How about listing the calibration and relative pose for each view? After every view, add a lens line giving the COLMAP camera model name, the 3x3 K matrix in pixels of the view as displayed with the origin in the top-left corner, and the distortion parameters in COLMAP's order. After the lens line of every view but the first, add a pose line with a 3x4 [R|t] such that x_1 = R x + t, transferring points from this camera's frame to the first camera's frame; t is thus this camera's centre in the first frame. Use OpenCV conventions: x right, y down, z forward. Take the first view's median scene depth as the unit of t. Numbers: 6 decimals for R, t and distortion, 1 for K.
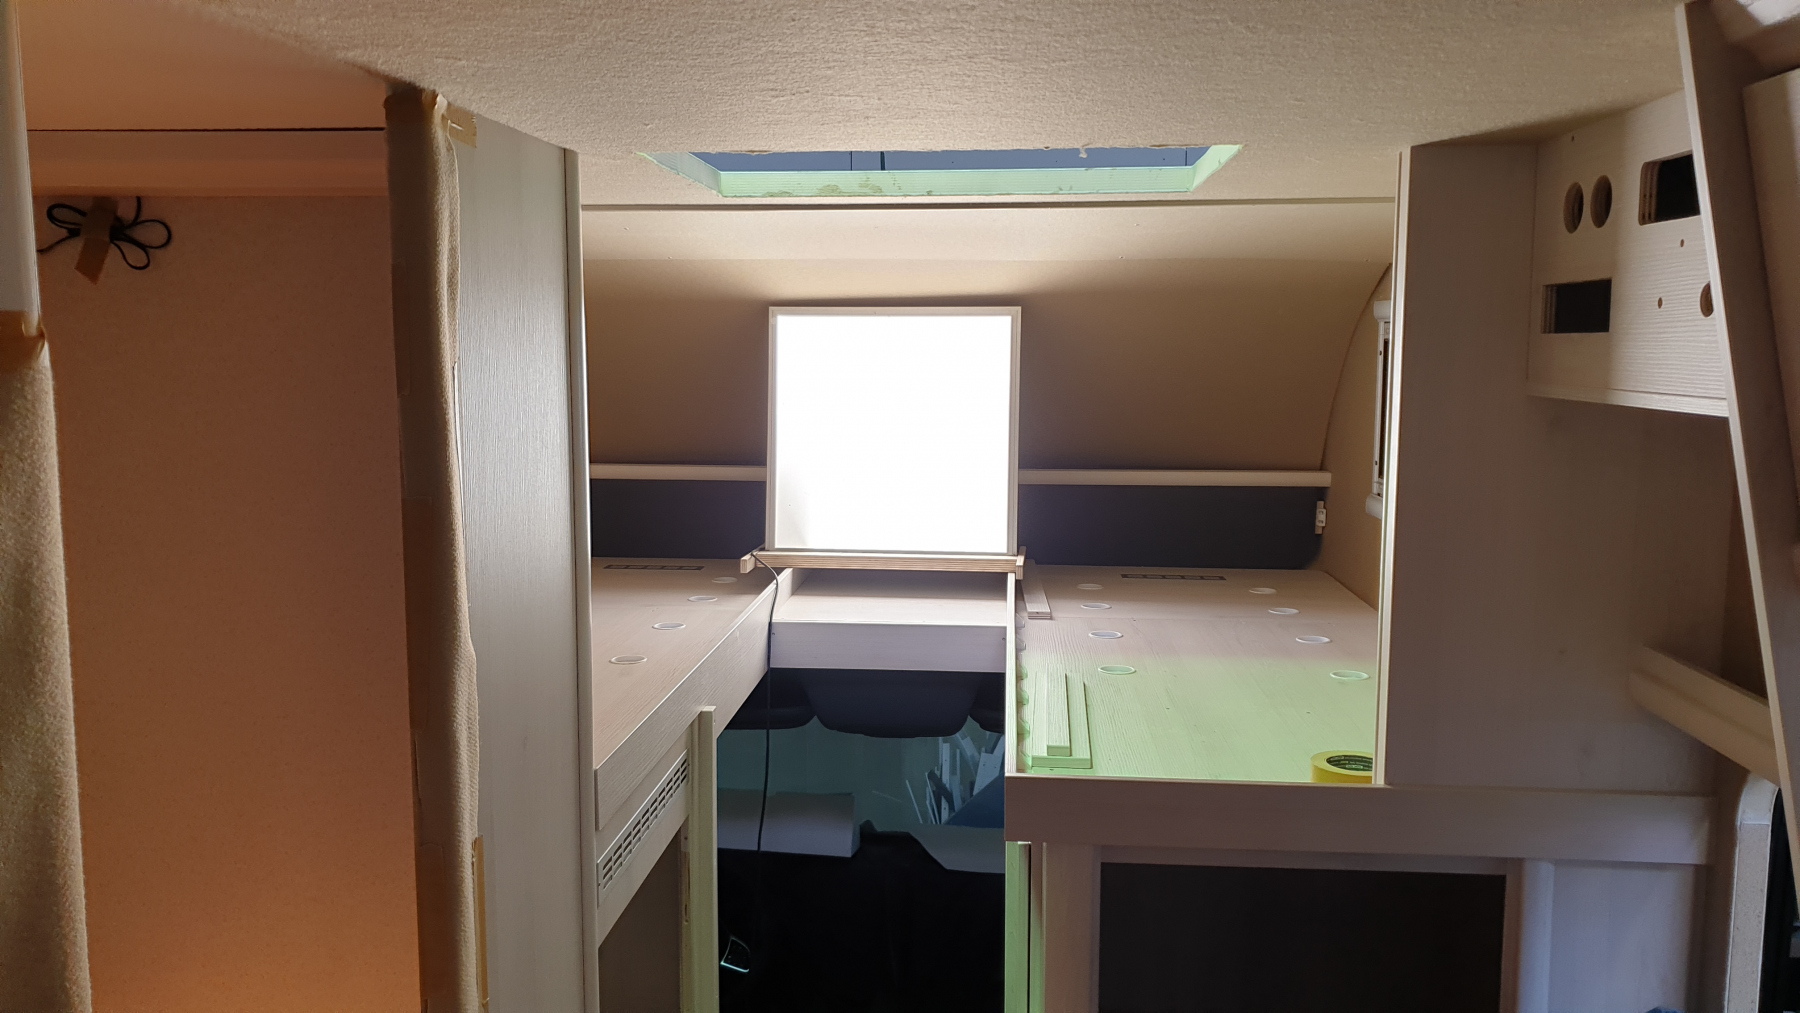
lens RADIAL K [[1406.8, 0, 899.1], [0, 1406.8, 503.6], [0, 0, 1]] dist [0.025958, -0.038660]
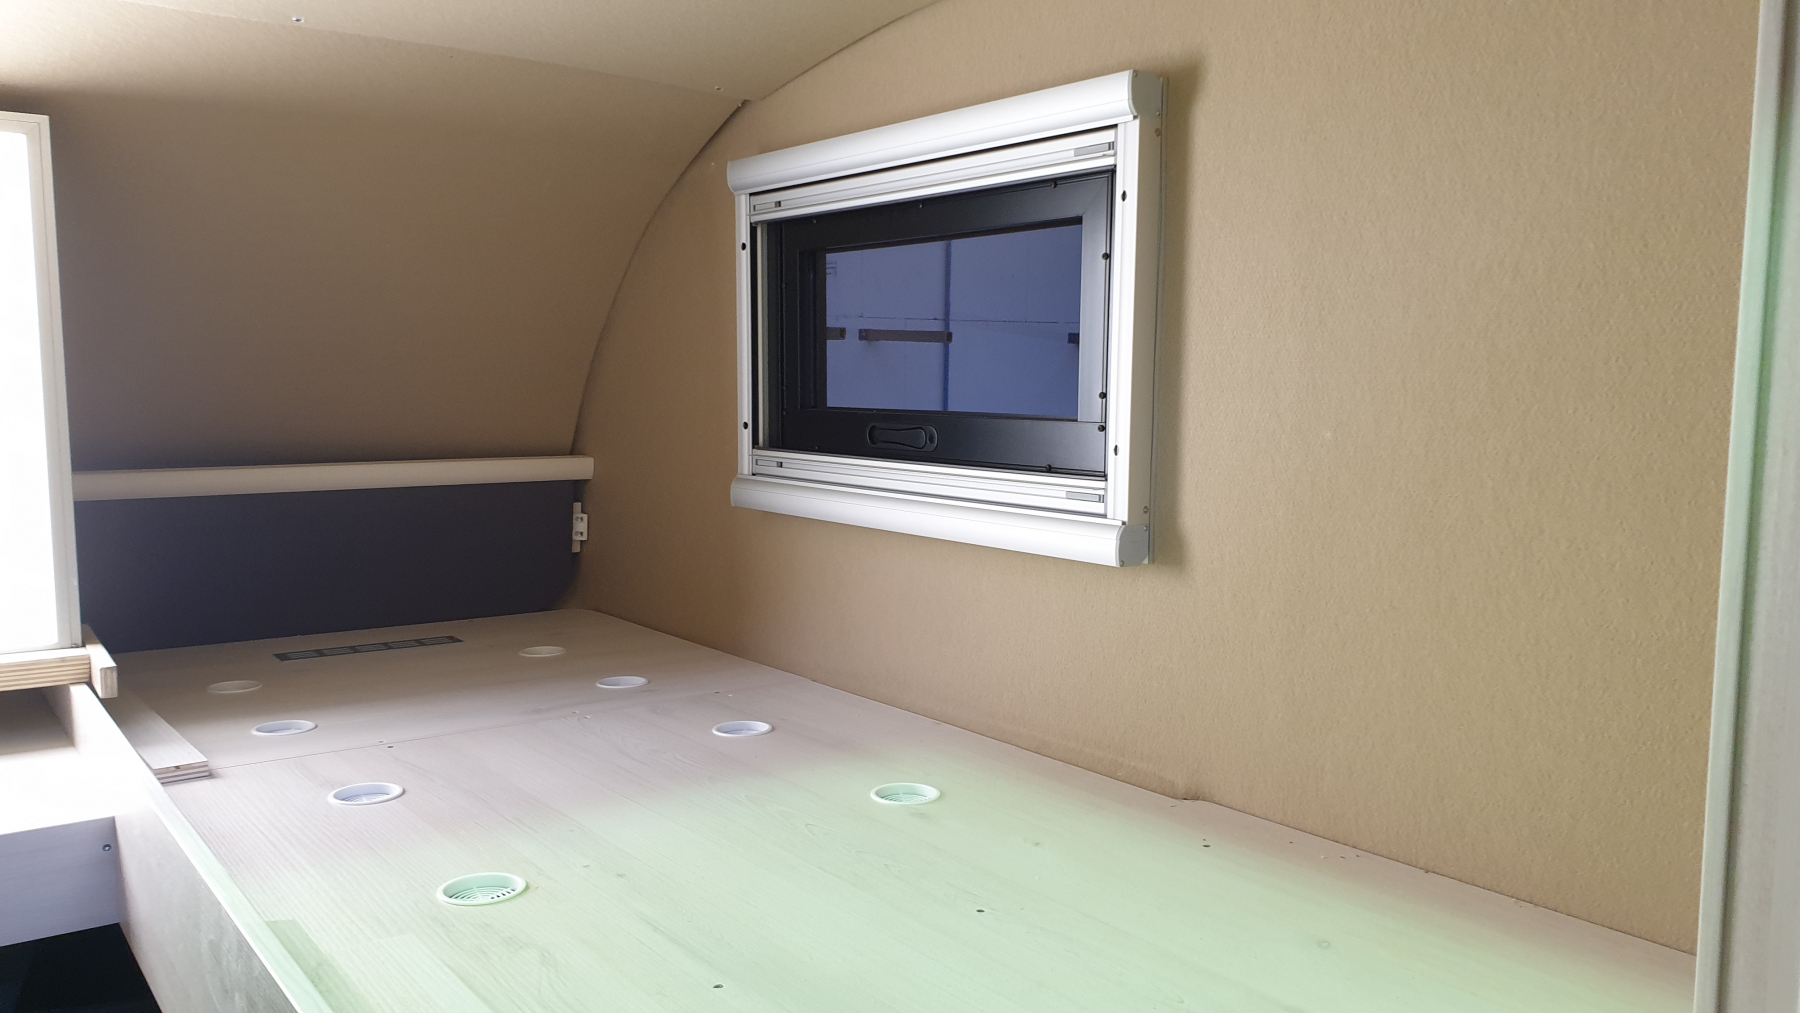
lens RADIAL K [[1406.8, 0, 905.4], [0, 1406.8, 520.3], [0, 0, 1]] dist [0.025958, -0.038660]
pose [[0.747605, -0.067823, 0.660671, -0.017973], [0.073175, 0.997127, 0.019559, 0.005215], [-0.660100, 0.033722, 0.750421, 0.420361]]
